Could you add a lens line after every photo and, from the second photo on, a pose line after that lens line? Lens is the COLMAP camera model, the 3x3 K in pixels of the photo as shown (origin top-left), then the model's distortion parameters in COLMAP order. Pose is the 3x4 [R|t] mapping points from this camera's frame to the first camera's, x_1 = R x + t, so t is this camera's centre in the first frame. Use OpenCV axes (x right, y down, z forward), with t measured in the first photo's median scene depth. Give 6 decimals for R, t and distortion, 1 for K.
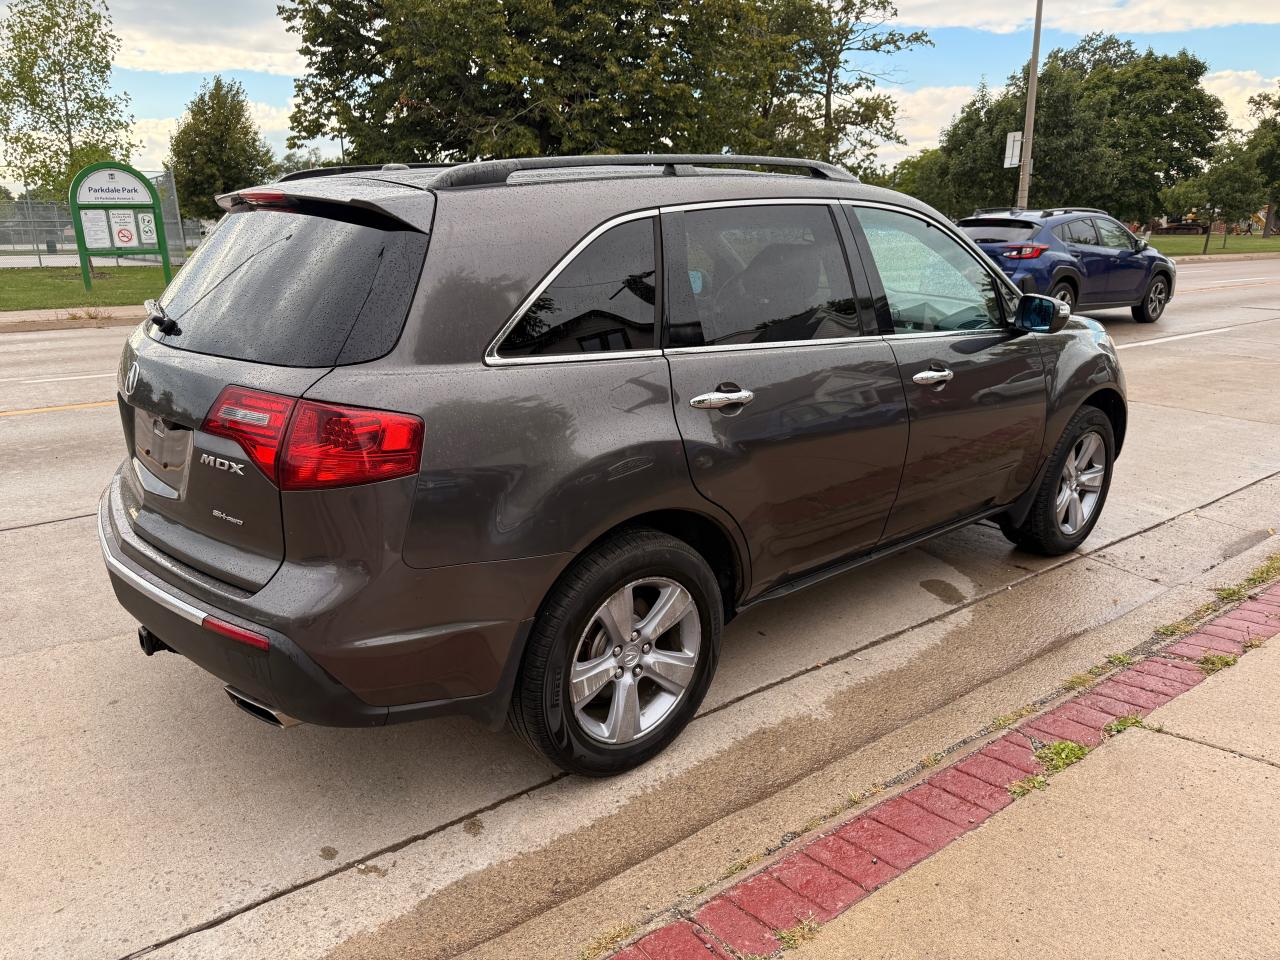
lens RADIAL K [[909.3, 0, 642.4], [0, 909.3, 482.9], [0, 0, 1]] dist [0.019532, -0.019570]
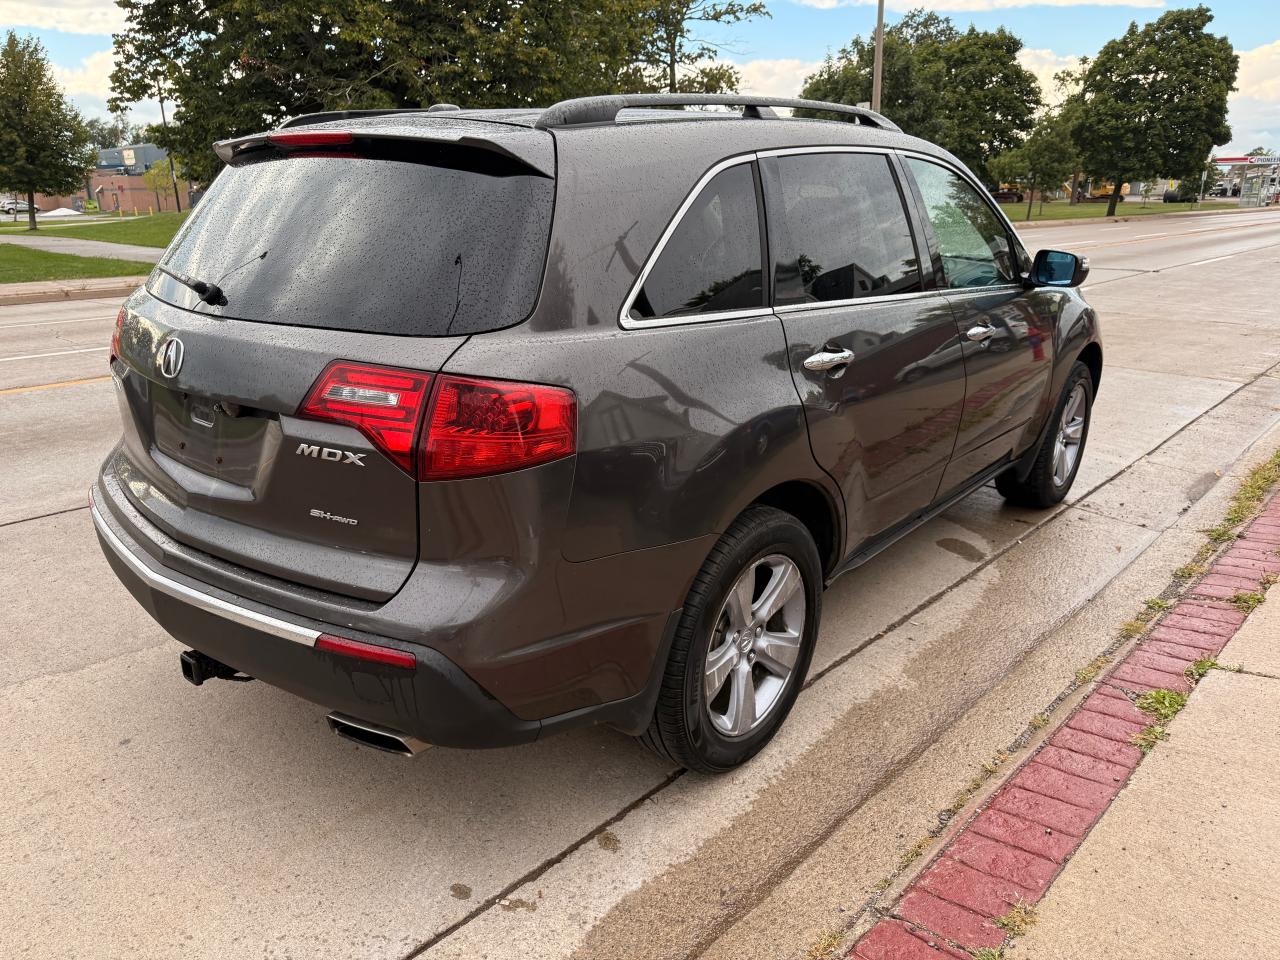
lens RADIAL K [[909.3, 0, 640.1], [0, 909.3, 482.9], [0, 0, 1]] dist [0.019532, -0.019570]
pose [[0.986562, -0.053756, 0.154293, -0.191133], [0.049329, 0.998257, 0.032383, -0.004523], [-0.155765, -0.024337, 0.987494, 0.076605]]
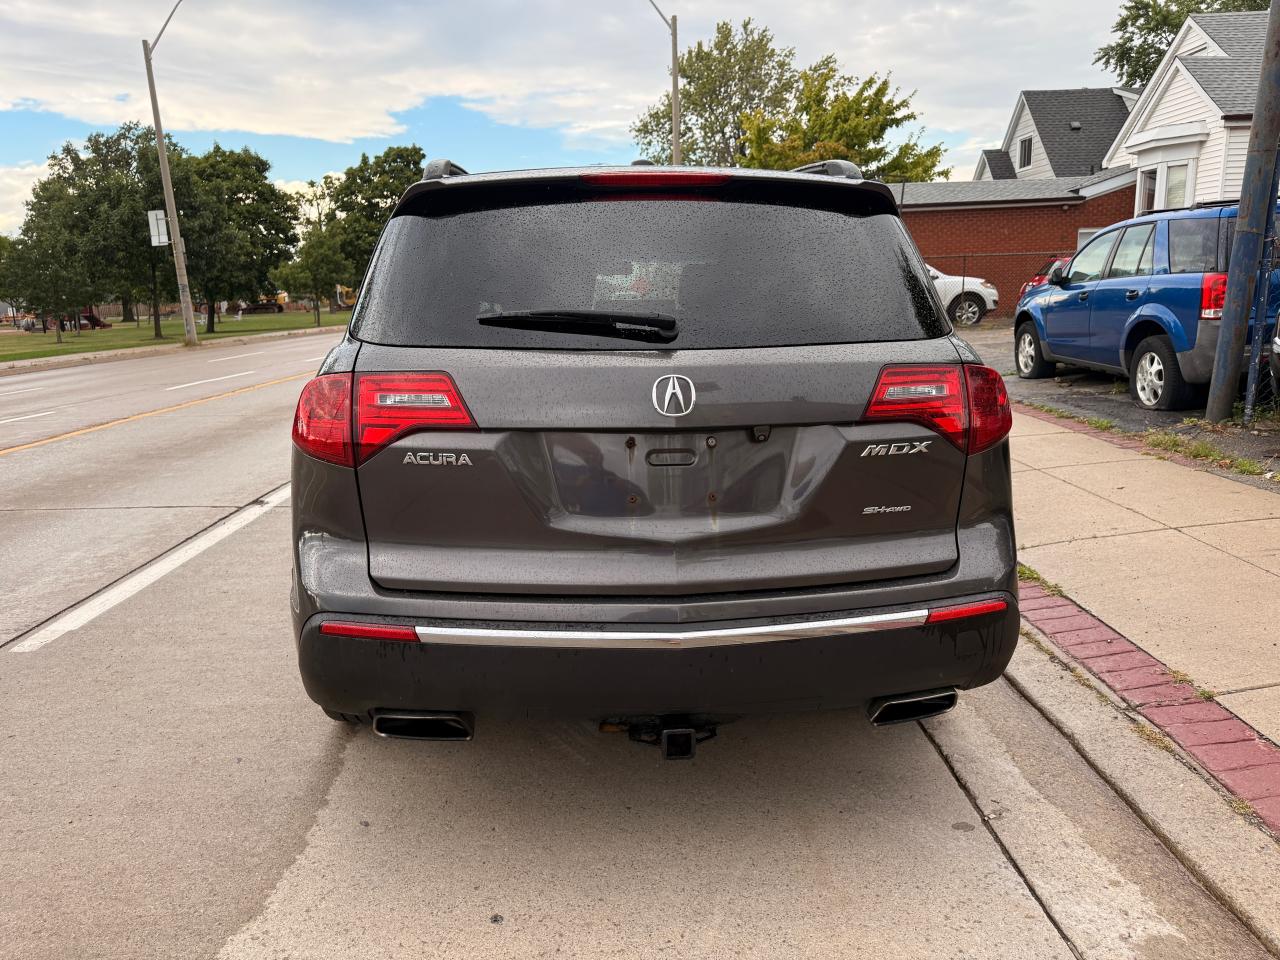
lens RADIAL K [[909.3, 0, 642.7], [0, 909.3, 478.6], [0, 0, 1]] dist [0.019532, -0.019570]
pose [[0.592426, -0.182035, 0.784790, -0.835012], [0.253625, 0.966747, 0.032783, -0.054257], [-0.764661, 0.179620, 0.618894, 0.386727]]
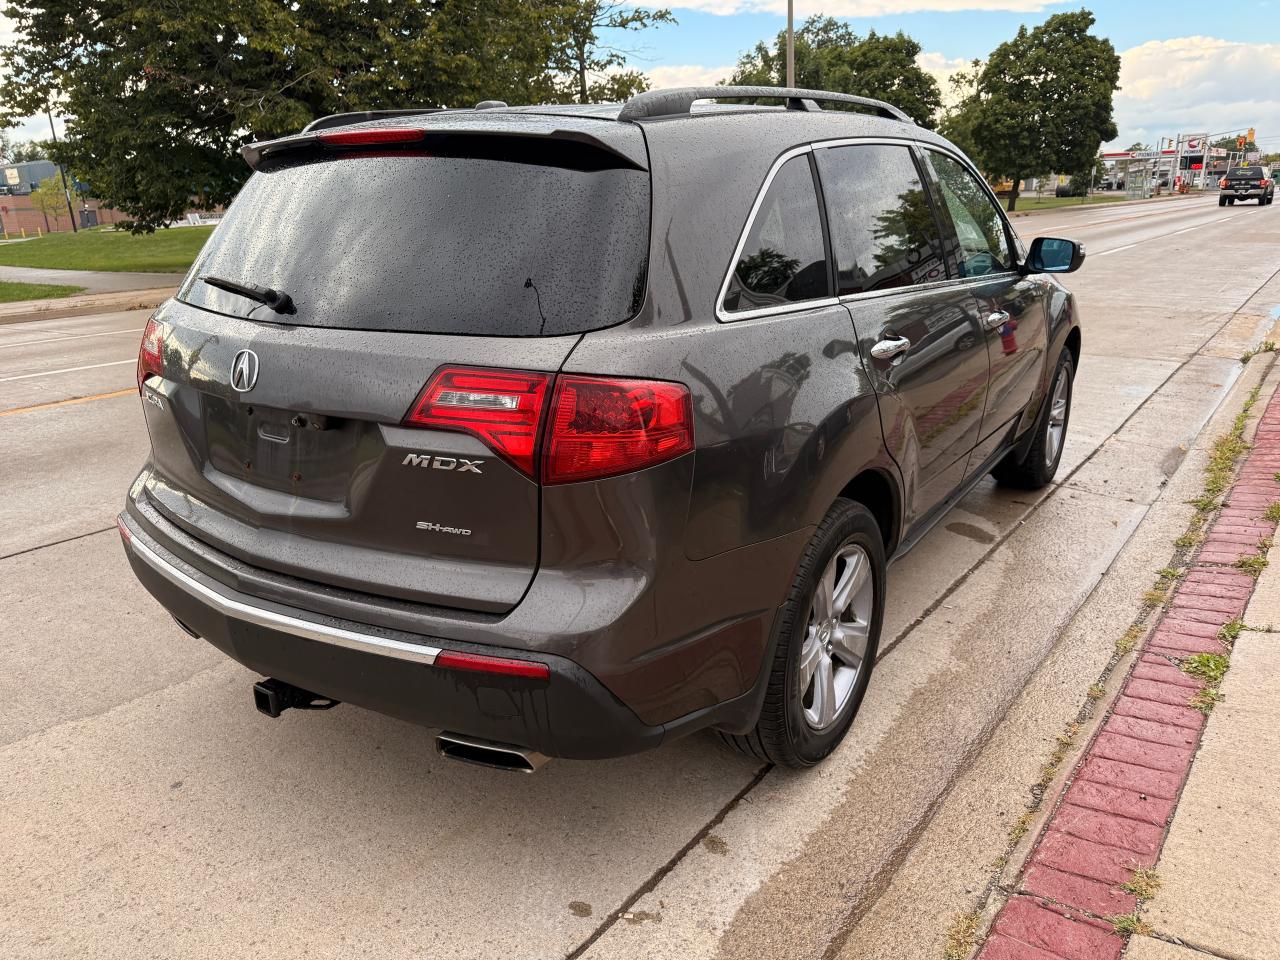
lens RADIAL K [[909.3, 0, 647.9], [0, 909.3, 482.8], [0, 0, 1]] dist [0.019532, -0.019570]
pose [[0.964665, -0.104112, 0.242036, -0.297107], [0.099223, 0.994540, 0.032333, -0.006847], [-0.244081, -0.007175, 0.969728, 0.108329]]
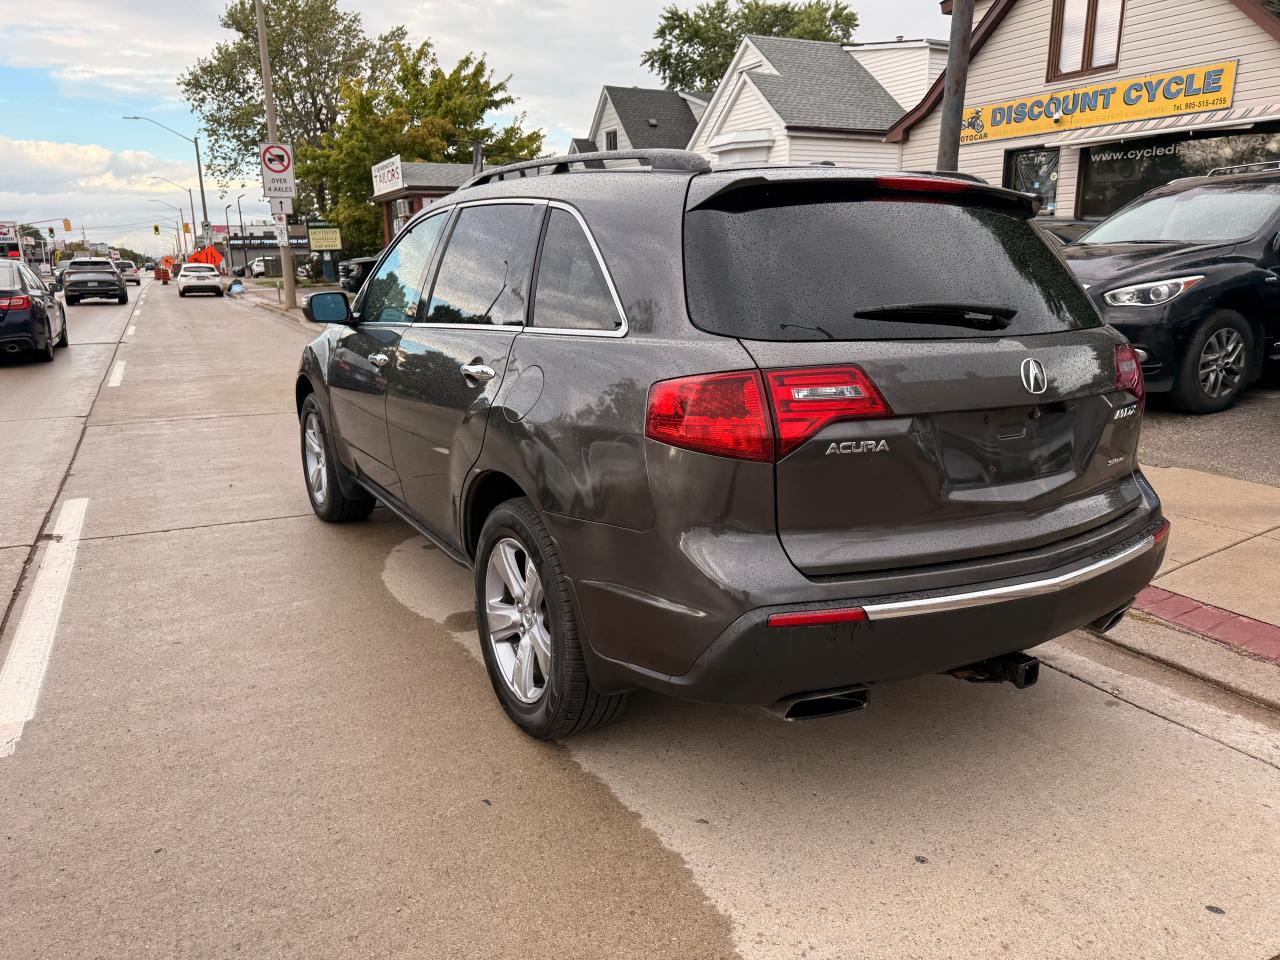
lens RADIAL K [[909.3, 0, 643.8], [0, 909.3, 479.4], [0, 0, 1]] dist [0.019532, -0.019570]
pose [[0.167222, -0.237632, 0.956853, -1.060346], [0.290243, 0.939376, 0.182568, -0.206828], [-0.942229, 0.247191, 0.226056, 0.828115]]
